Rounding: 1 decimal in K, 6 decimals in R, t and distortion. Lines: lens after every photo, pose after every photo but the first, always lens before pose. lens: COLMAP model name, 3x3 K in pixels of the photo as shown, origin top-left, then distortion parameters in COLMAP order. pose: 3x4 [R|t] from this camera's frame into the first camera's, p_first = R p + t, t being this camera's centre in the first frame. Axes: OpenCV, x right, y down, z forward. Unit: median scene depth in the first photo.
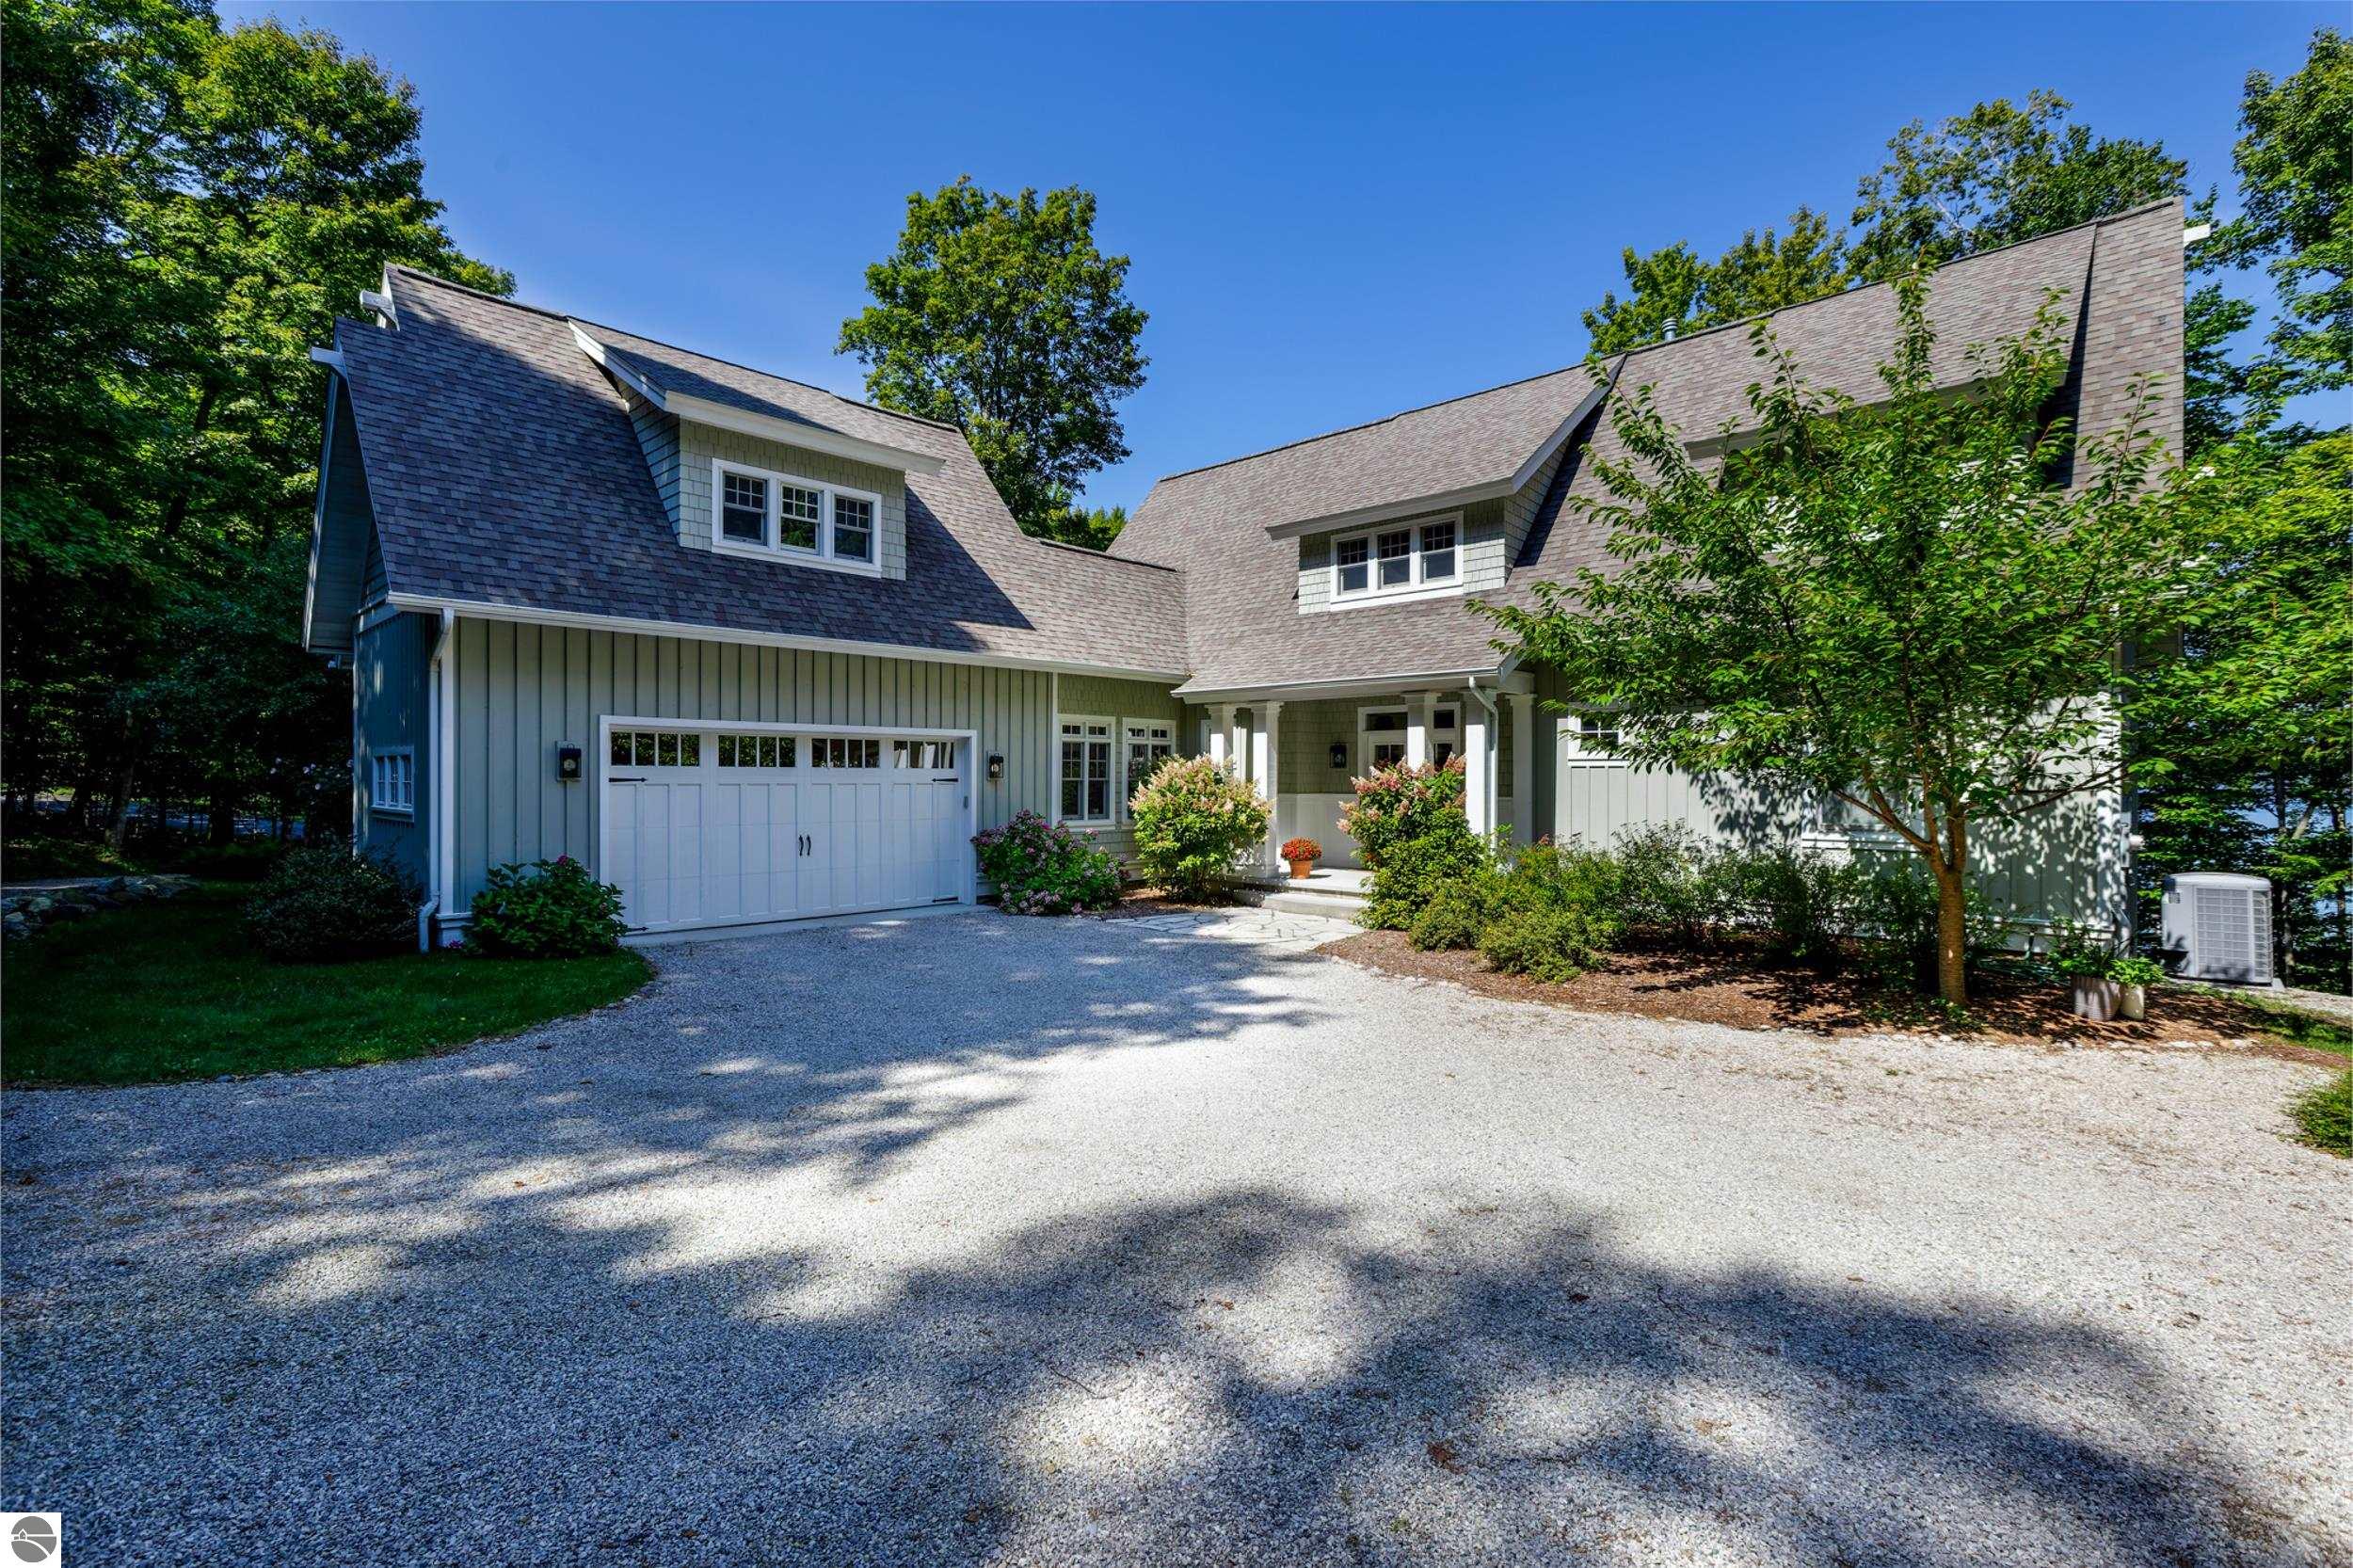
lens RADIAL K [[1075.8, 0, 1177.5], [0, 1075.8, 787.6], [0, 0, 1]] dist [0.000300, 0.001633]
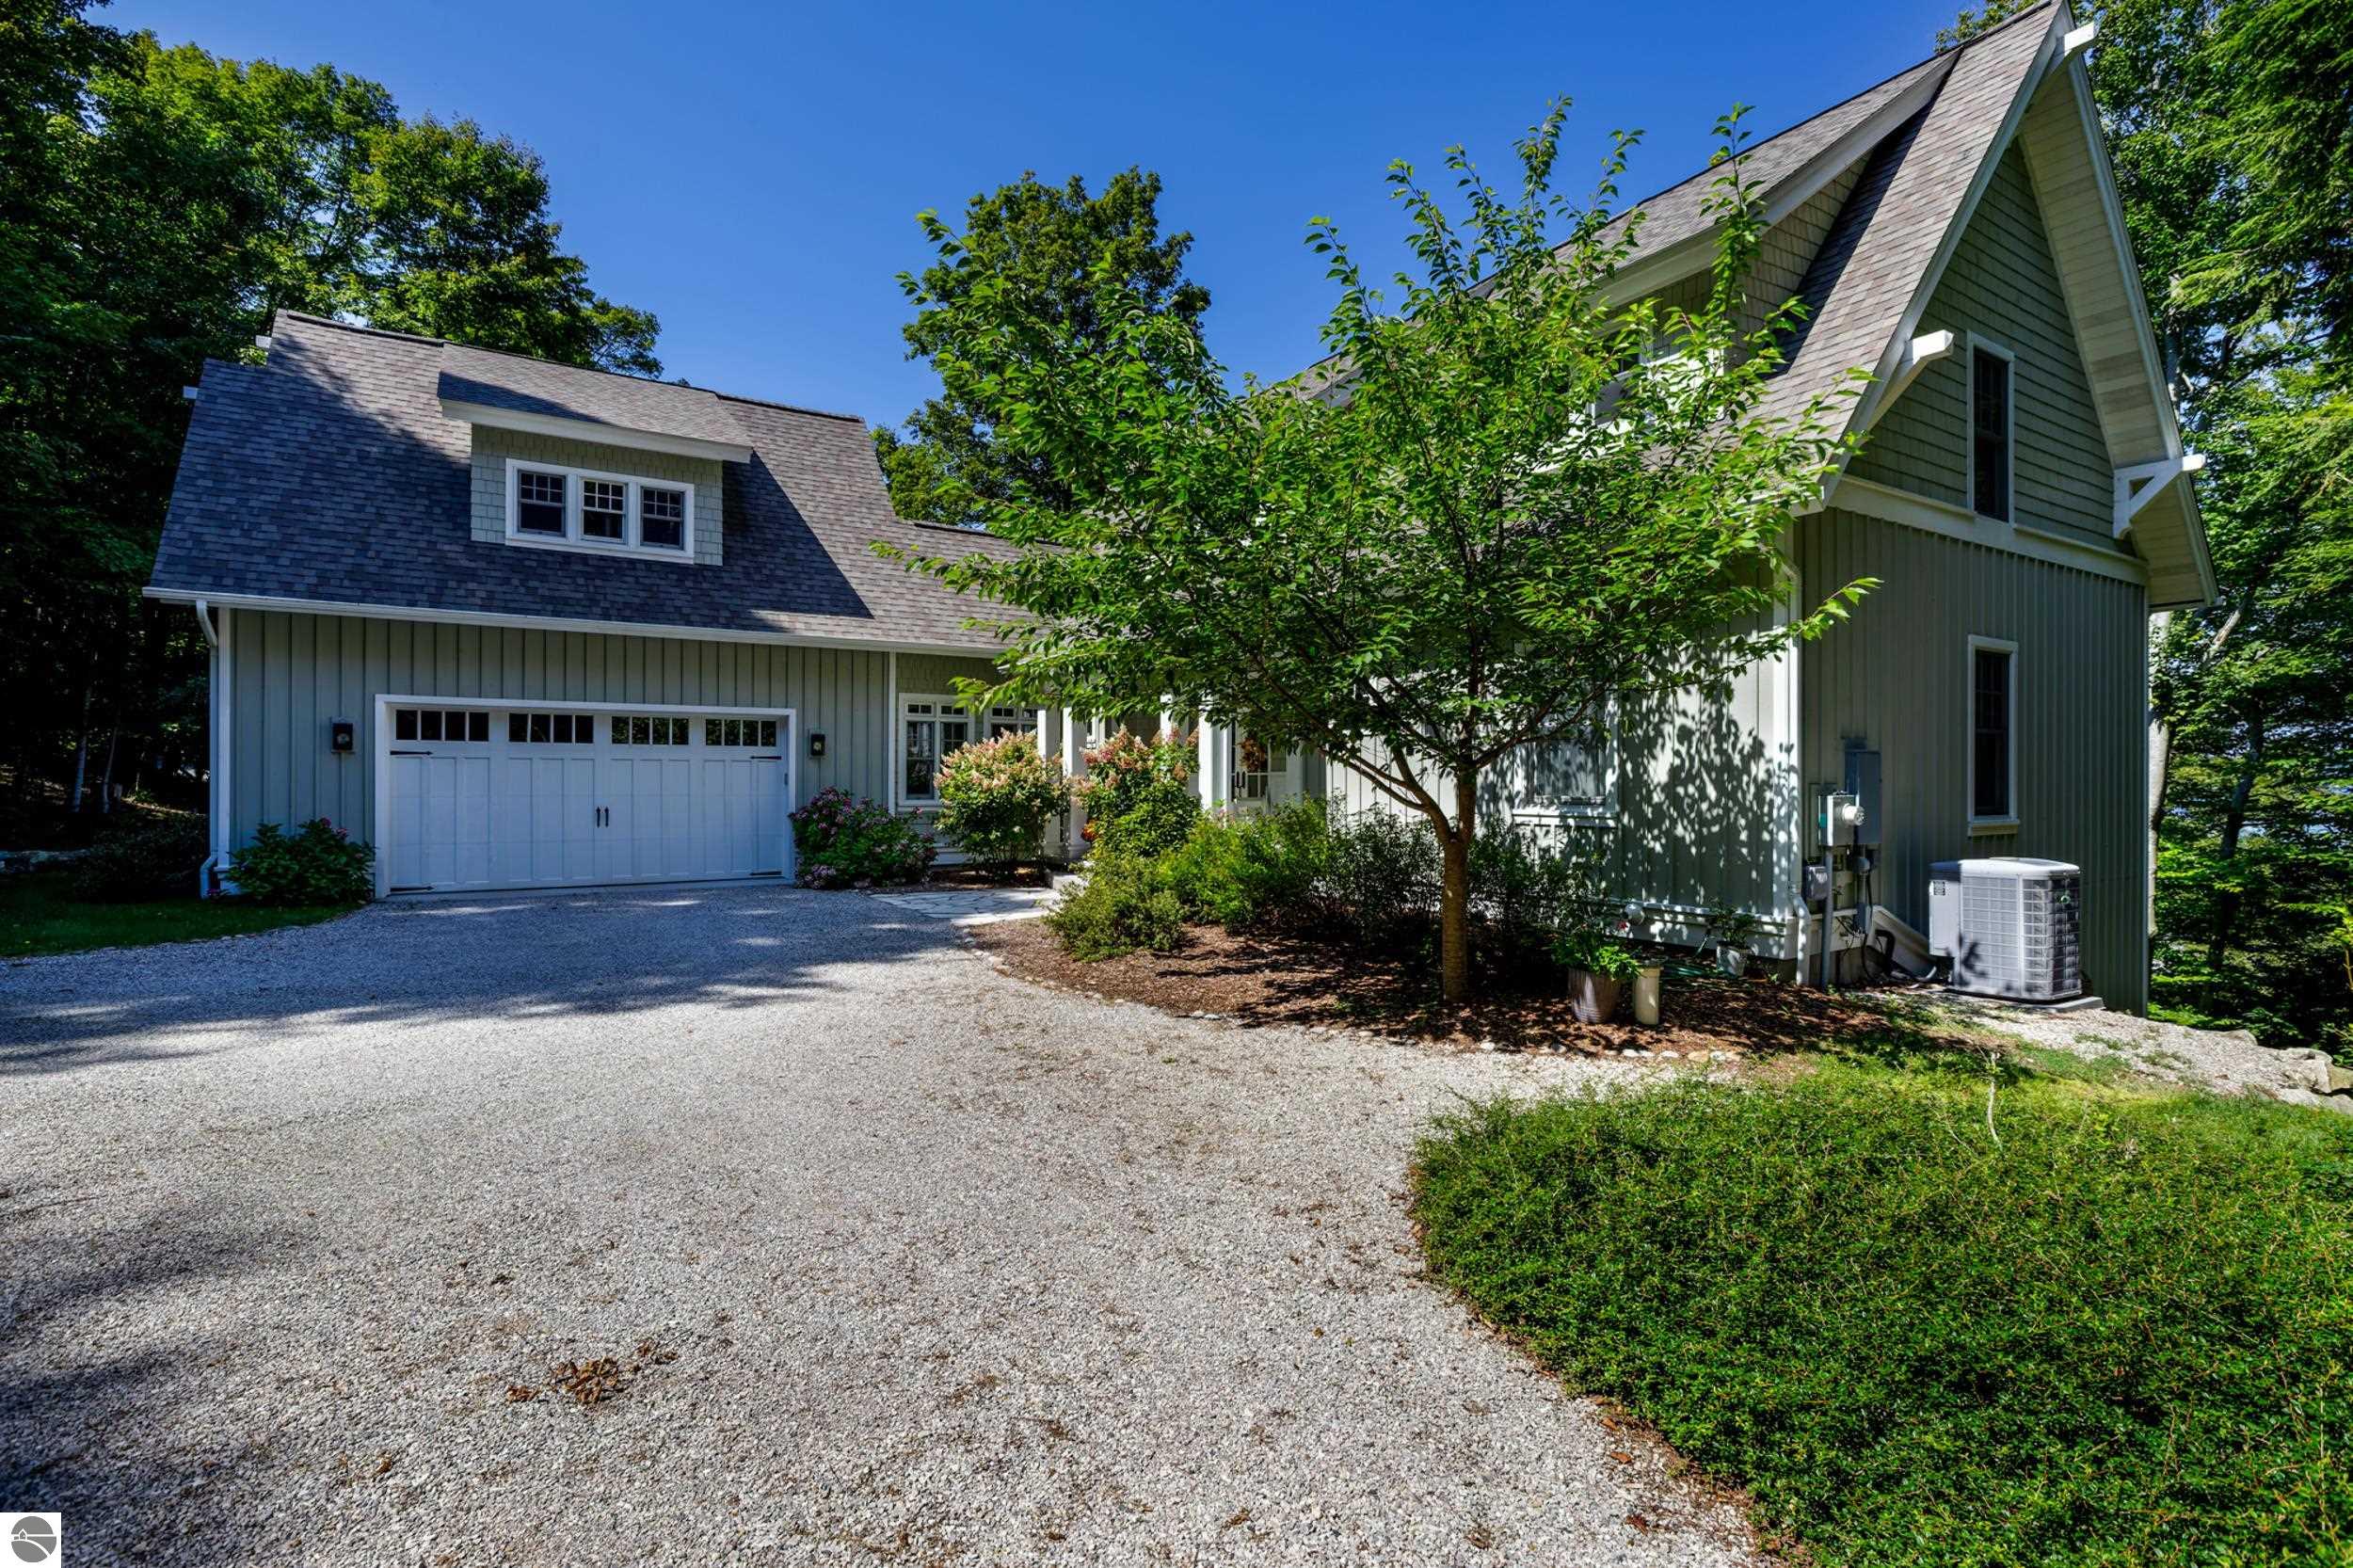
lens RADIAL K [[1106.6, 0, 1173.2], [0, 1106.6, 784.4], [0, 0, 1]] dist [0.008880, -0.000644]
pose [[0.969516, 0.000733, -0.245026, 0.461989], [-0.002259, 0.999980, -0.005946, 0.026214], [0.245017, 0.006318, 0.969498, 0.073401]]
